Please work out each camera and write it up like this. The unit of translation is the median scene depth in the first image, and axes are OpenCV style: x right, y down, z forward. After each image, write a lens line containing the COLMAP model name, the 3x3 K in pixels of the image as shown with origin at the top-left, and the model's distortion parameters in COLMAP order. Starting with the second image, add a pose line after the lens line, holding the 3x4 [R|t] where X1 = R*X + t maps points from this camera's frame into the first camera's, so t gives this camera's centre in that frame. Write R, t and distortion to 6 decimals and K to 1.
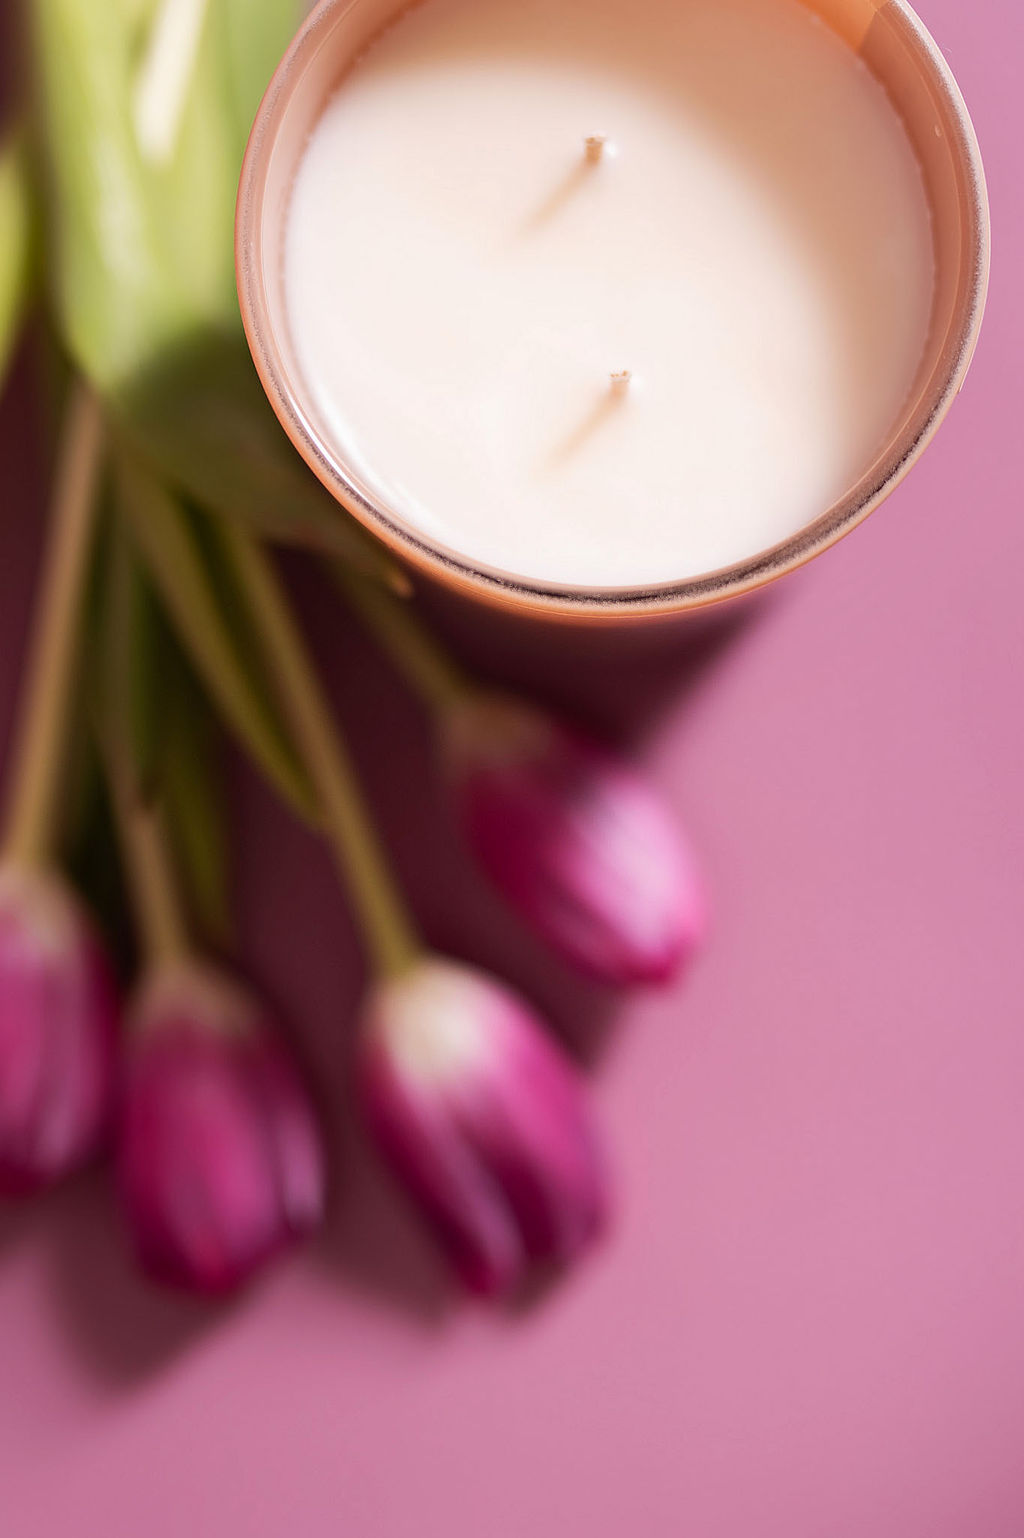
lens RADIAL K [[2758.5, 0, 512.0], [0, 2758.5, 769.0], [0, 0, 1]] dist [0.015150, 0.069003]
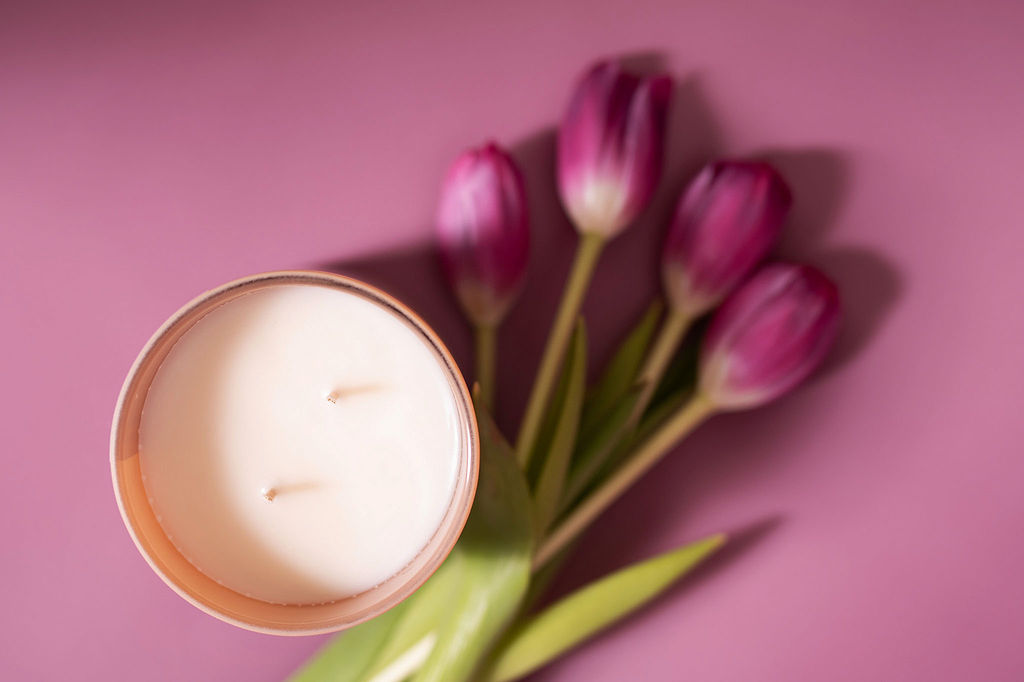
lens RADIAL K [[1836.6, 0, 512.0], [0, 1836.6, 341.0], [0, 0, 1]] dist [0.015150, 0.069003]
pose [[-0.779778, -0.623368, -0.057954, 0.041234], [0.624510, -0.781014, -0.002073, -0.022178], [-0.043971, -0.037809, 0.998317, -0.361099]]
